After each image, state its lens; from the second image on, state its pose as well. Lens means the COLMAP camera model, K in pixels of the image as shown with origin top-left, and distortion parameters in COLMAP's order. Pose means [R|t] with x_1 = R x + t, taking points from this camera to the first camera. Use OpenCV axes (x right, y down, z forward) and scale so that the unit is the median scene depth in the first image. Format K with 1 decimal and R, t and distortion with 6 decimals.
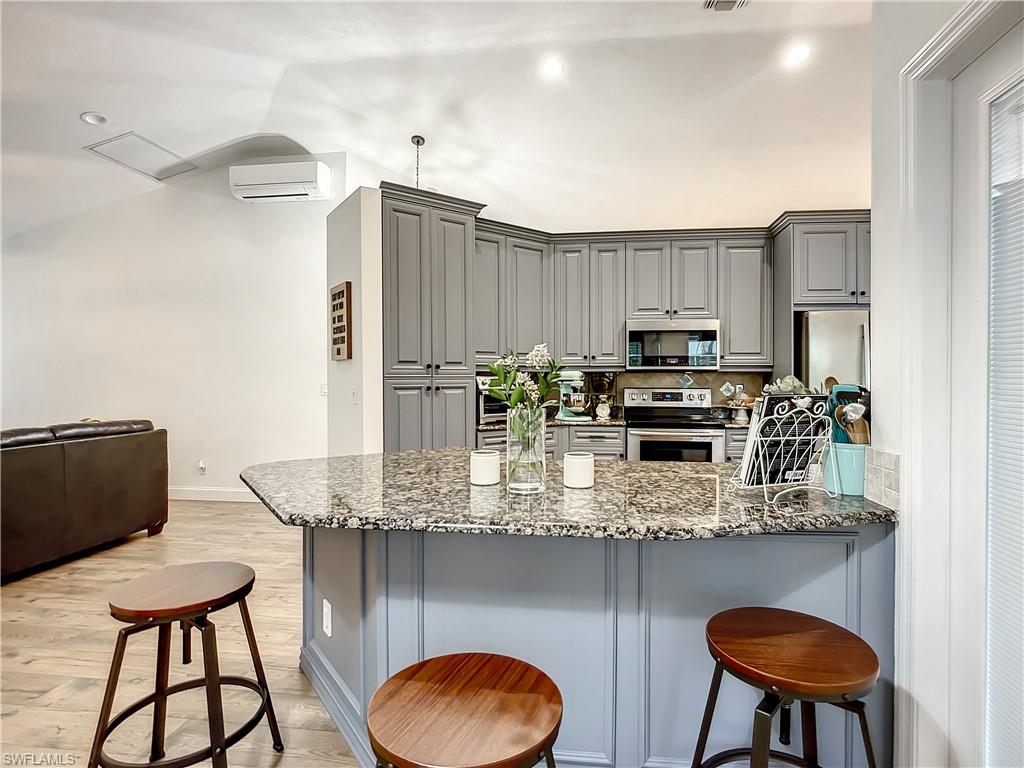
lens RADIAL K [[538.5, 0, 527.9], [0, 538.5, 393.2], [0, 0, 1]] dist [-0.027480, 0.021213]
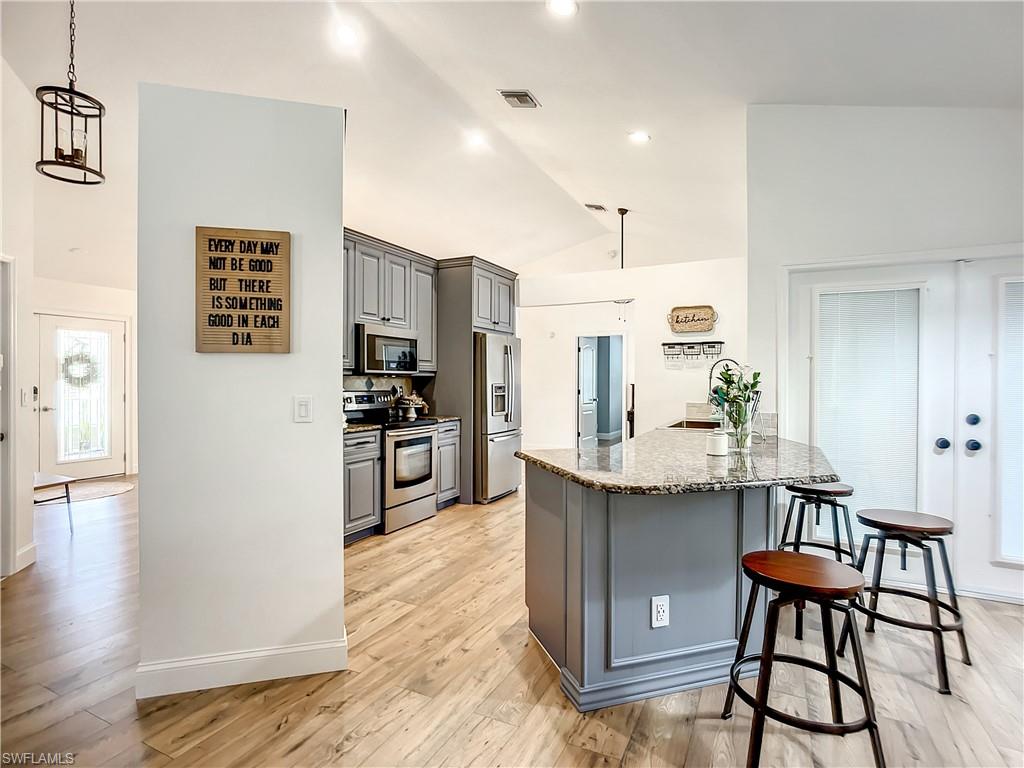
lens RADIAL K [[531.6, 0, 495.5], [0, 531.6, 386.2], [0, 0, 1]] dist [-0.002176, -0.000071]
pose [[0.374204, -0.007095, 0.927319, -0.638087], [0.015708, 0.999876, 0.001311, -0.016723], [-0.927213, 0.014075, 0.374269, 0.411223]]
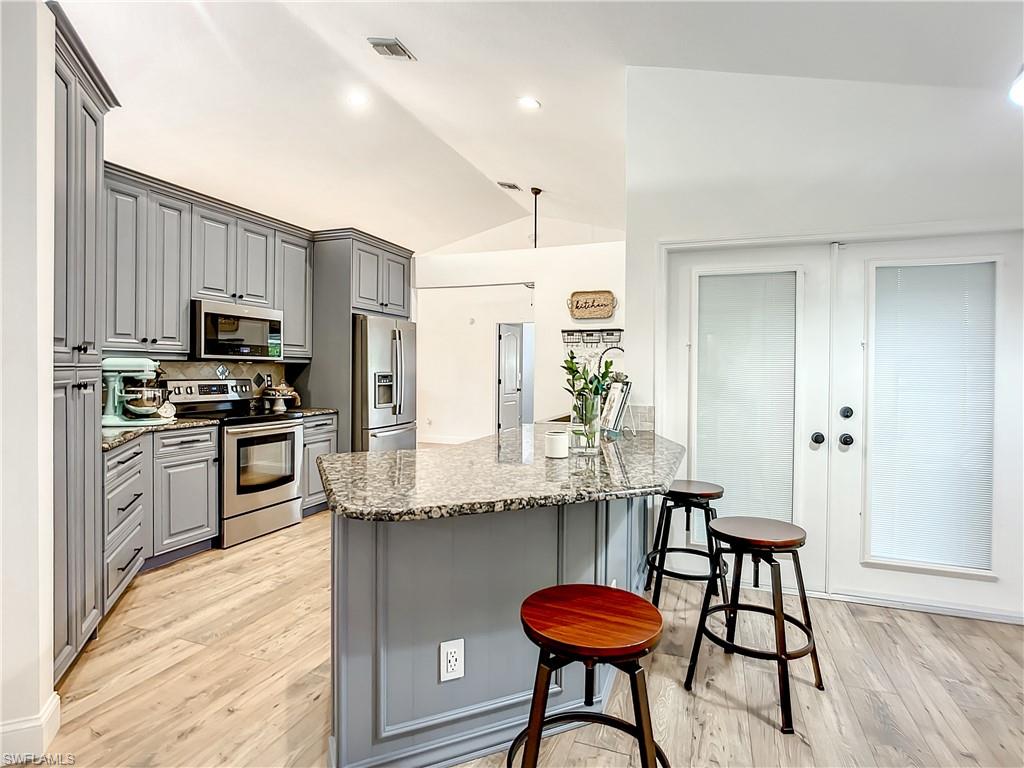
lens RADIAL K [[534.8, 0, 515.3], [0, 534.8, 379.7], [0, 0, 1]] dist [-0.008989, 0.001845]
pose [[0.255622, -0.012849, 0.966691, -0.497310], [0.009605, 0.999896, 0.010750, -0.014572], [-0.966729, 0.006538, 0.255719, 0.315545]]
